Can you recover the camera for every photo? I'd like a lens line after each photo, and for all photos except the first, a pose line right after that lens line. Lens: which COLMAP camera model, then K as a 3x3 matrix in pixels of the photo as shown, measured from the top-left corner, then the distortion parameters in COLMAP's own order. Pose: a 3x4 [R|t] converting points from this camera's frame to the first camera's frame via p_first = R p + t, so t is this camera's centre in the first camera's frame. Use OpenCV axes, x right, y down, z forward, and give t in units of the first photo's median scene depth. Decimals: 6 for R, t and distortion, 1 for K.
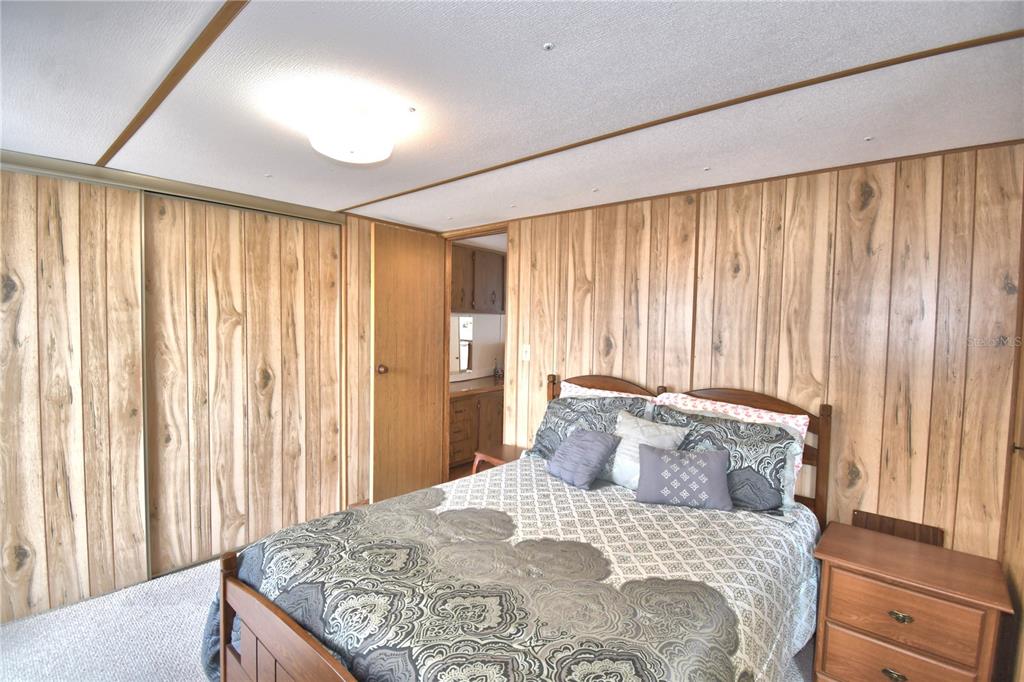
lens RADIAL K [[471.2, 0, 507.5], [0, 471.2, 340.8], [0, 0, 1]] dist [-0.000355, -0.000151]
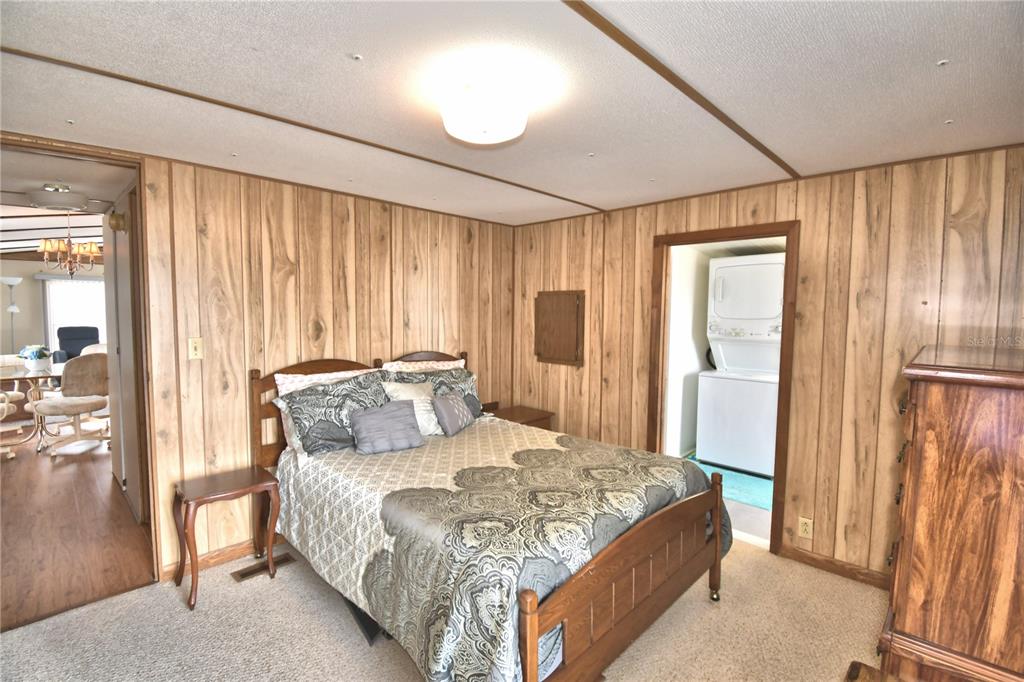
lens RADIAL K [[471.2, 0, 507.5], [0, 471.2, 340.8], [0, 0, 1]] dist [-0.000355, -0.000151]
pose [[0.044681, -0.082885, 0.995557, -0.825784], [0.042773, 0.995797, 0.080985, -0.032163], [-0.998085, 0.038965, 0.048039, 0.588558]]
